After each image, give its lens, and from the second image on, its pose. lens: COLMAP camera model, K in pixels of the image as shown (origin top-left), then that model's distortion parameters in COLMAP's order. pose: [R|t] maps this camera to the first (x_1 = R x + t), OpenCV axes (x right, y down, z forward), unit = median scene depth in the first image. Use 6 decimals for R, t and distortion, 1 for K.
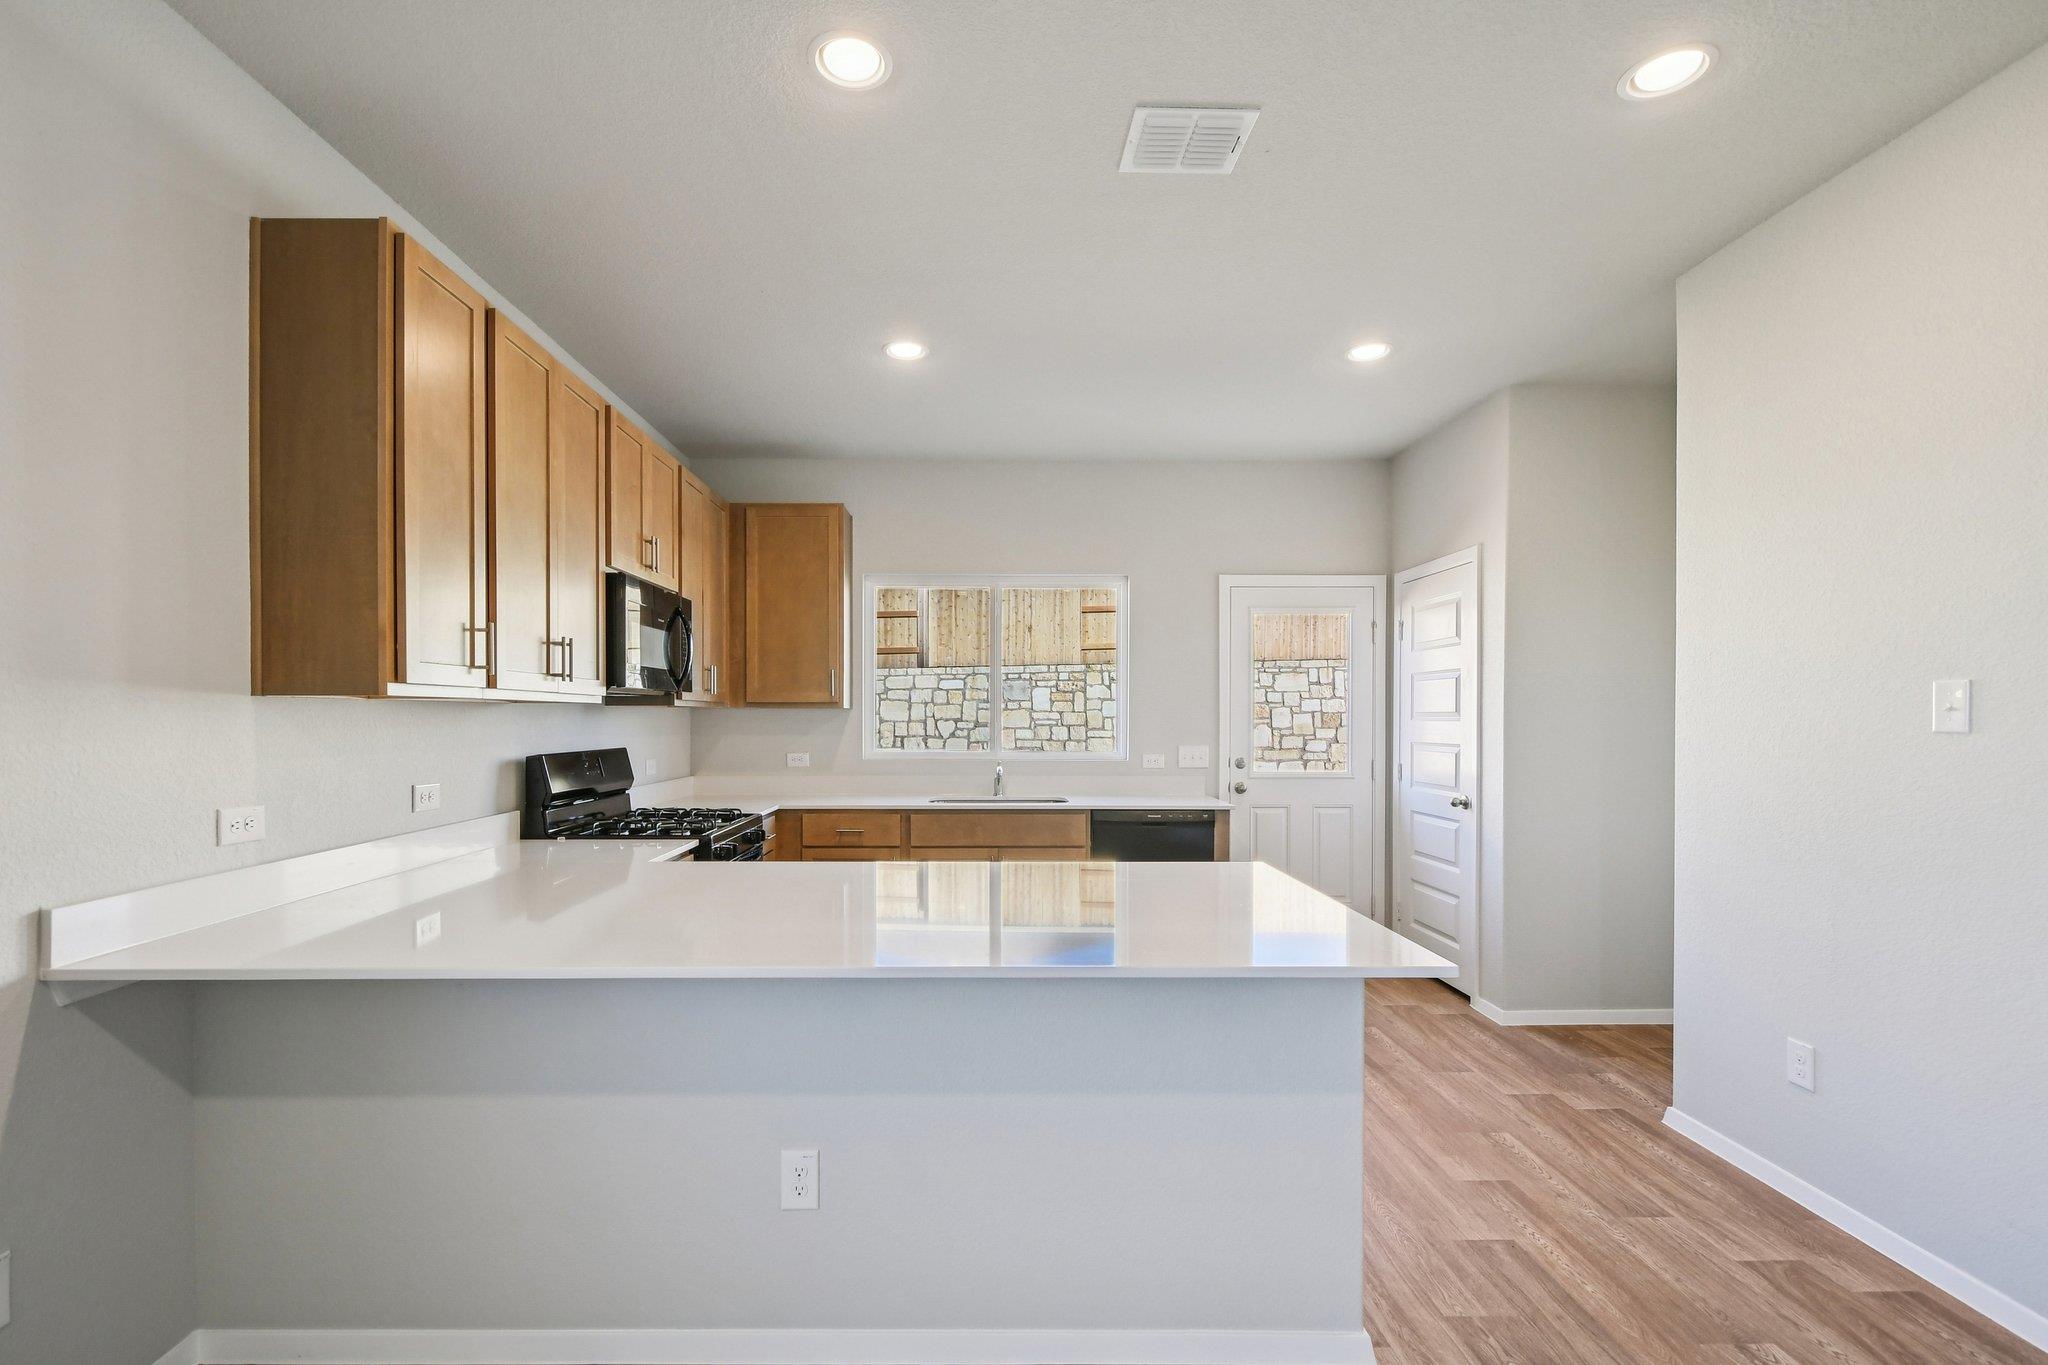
lens RADIAL K [[905.4, 0, 996.2], [0, 905.4, 736.6], [0, 0, 1]] dist [-0.001145, -0.000410]
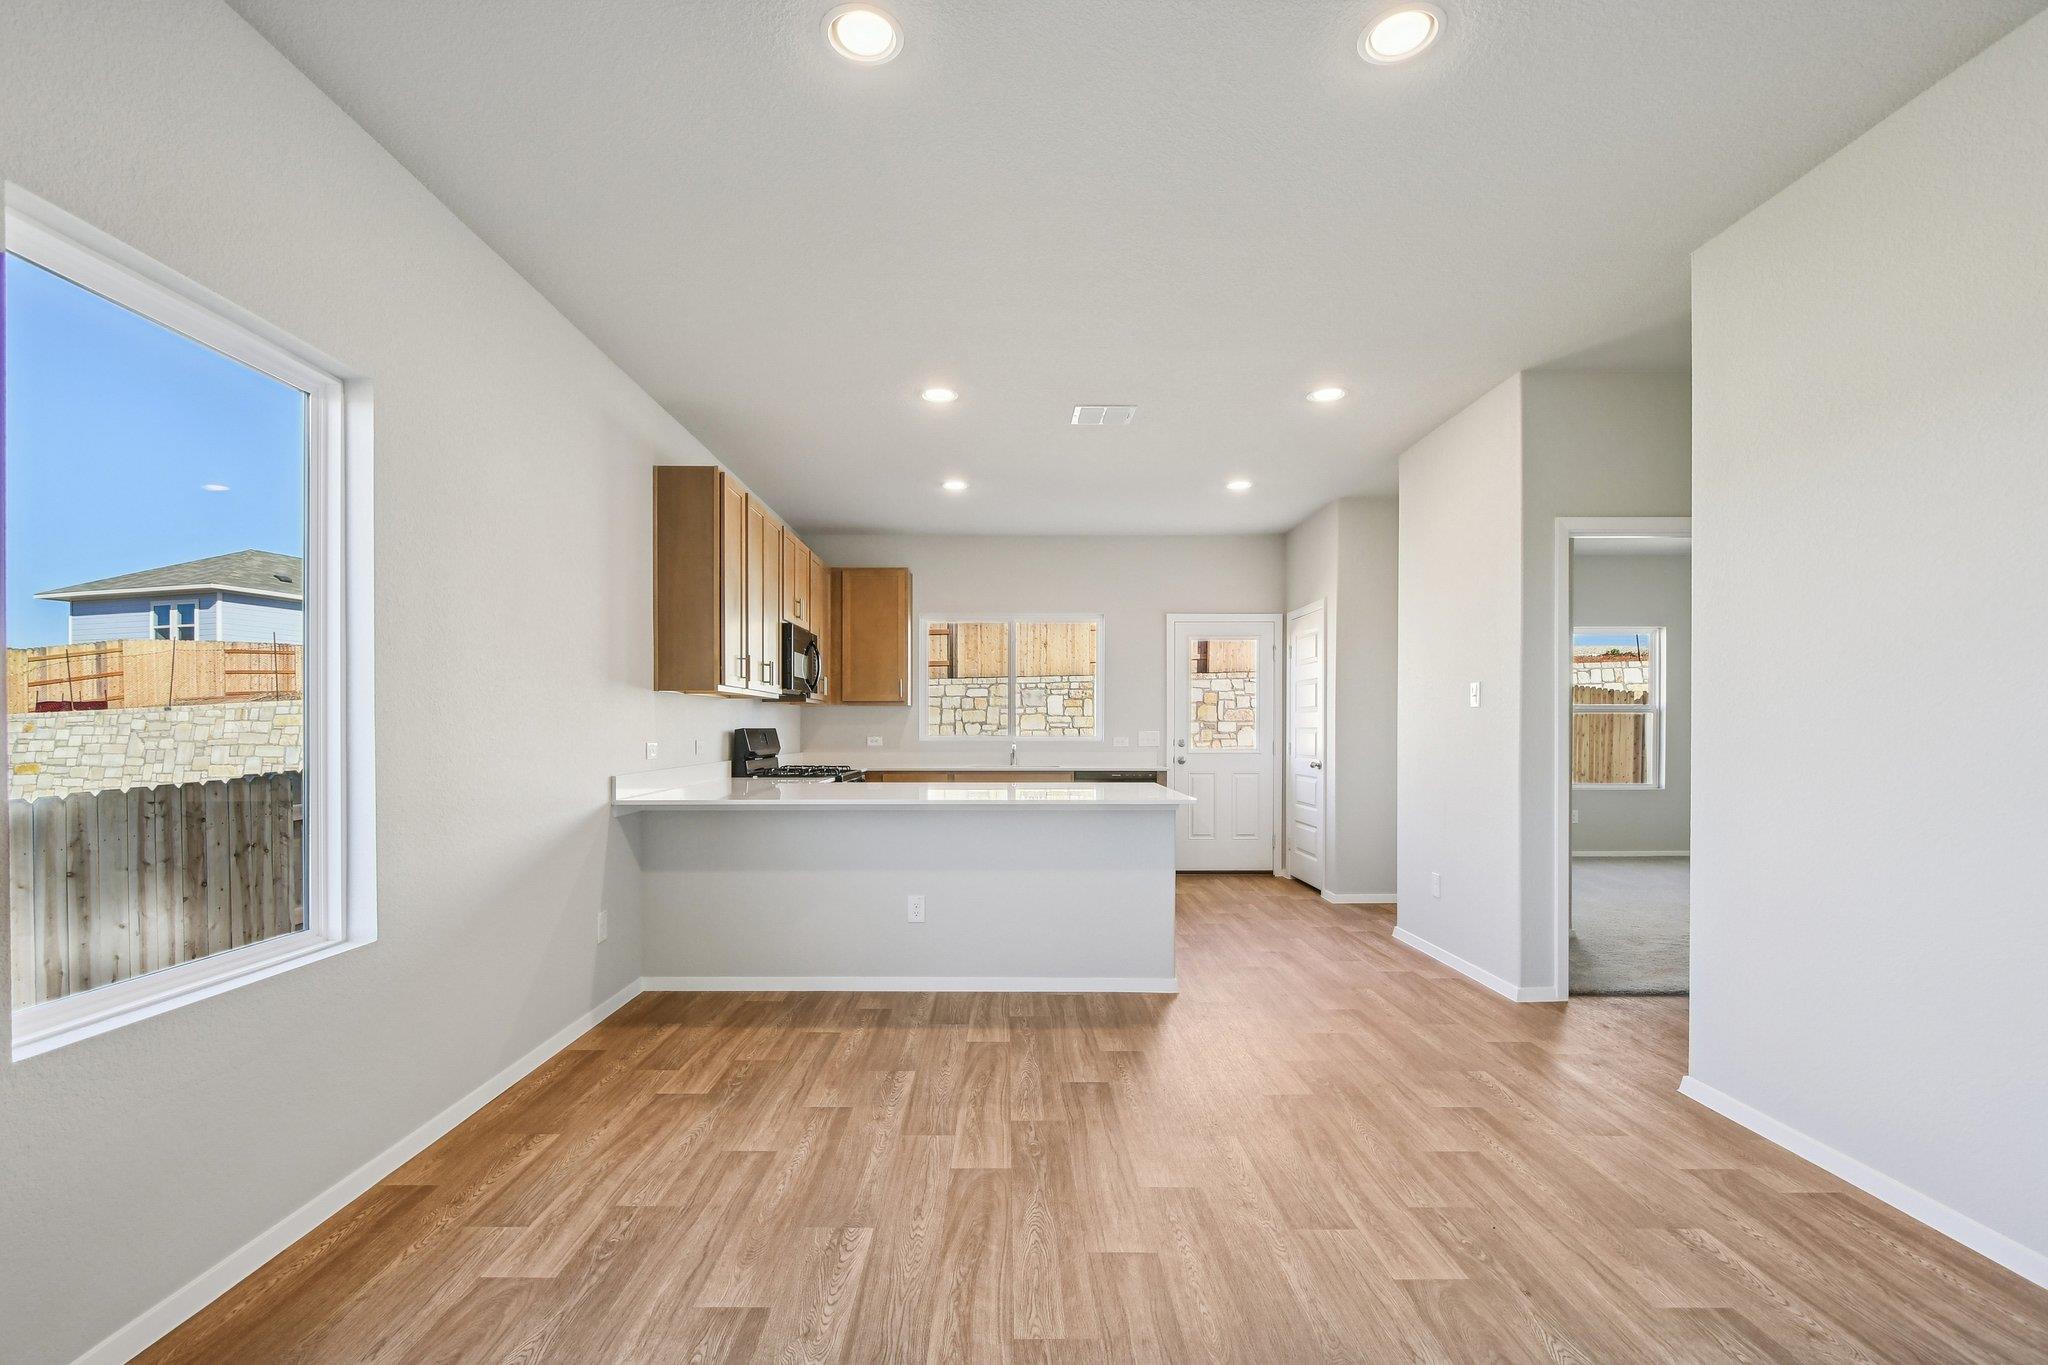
lens RADIAL K [[900.0, 0, 1020.6], [0, 900.0, 724.4], [0, 0, 1]] dist [0.000639, -0.000983]
pose [[0.999996, -0.002625, 0.000949, 0.013334], [0.002648, 0.999677, -0.025286, 0.035907], [-0.000883, 0.025288, 0.999680, -0.444950]]
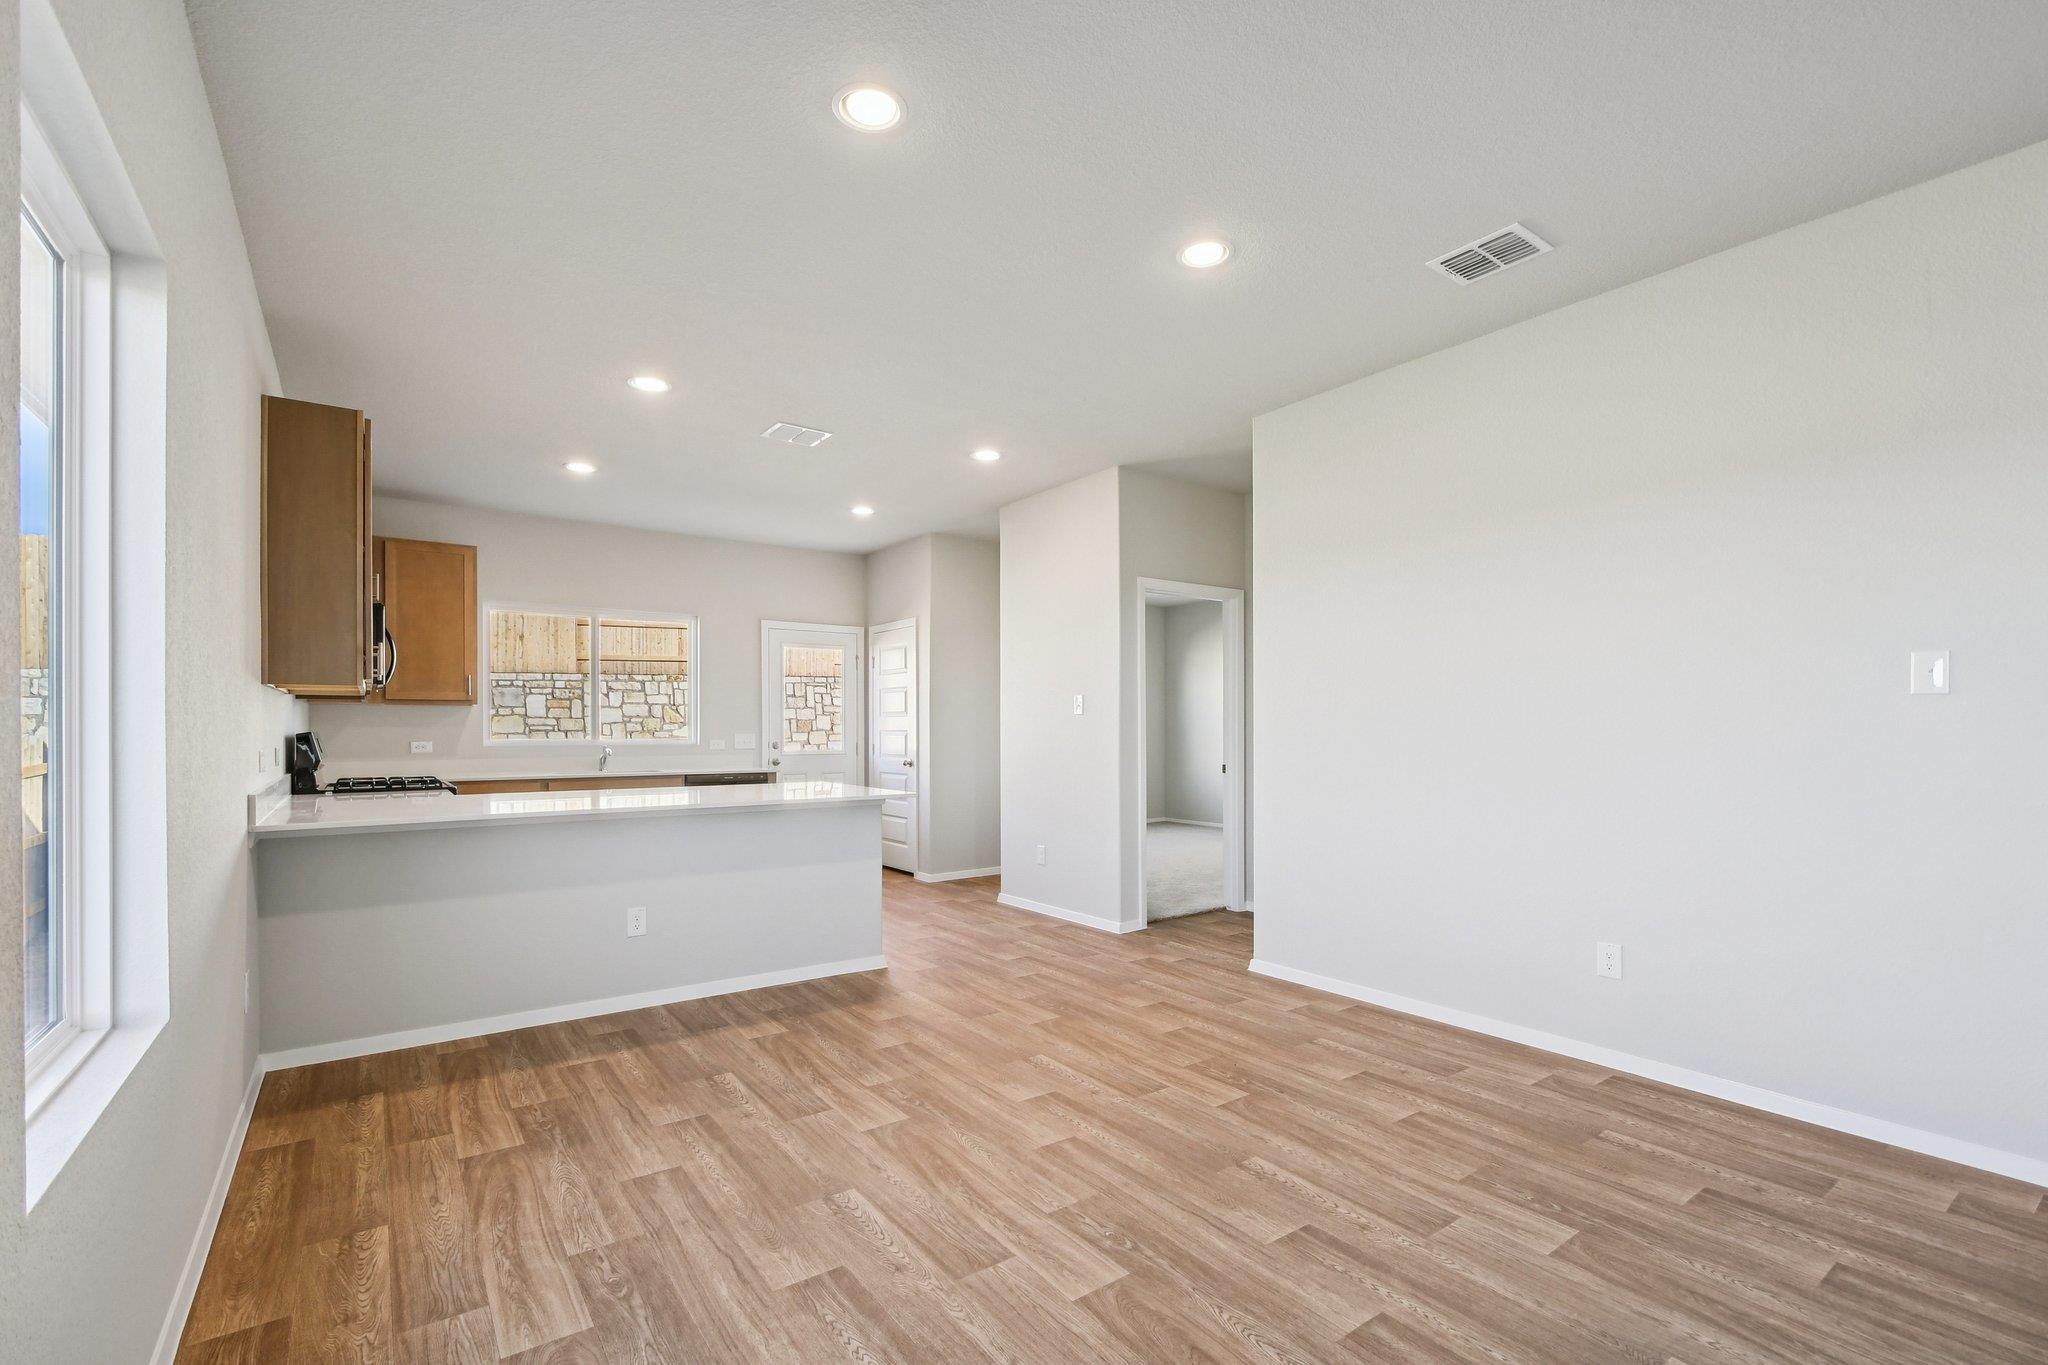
lens RADIAL K [[887.0, 0, 1021.4], [0, 887.0, 727.1], [0, 0, 1]] dist [0.008542, -0.008831]
pose [[0.815519, -0.001701, 0.578728, -0.254376], [0.015777, 0.999689, -0.019294, 0.034320], [-0.578515, 0.024865, 0.815292, -0.444841]]
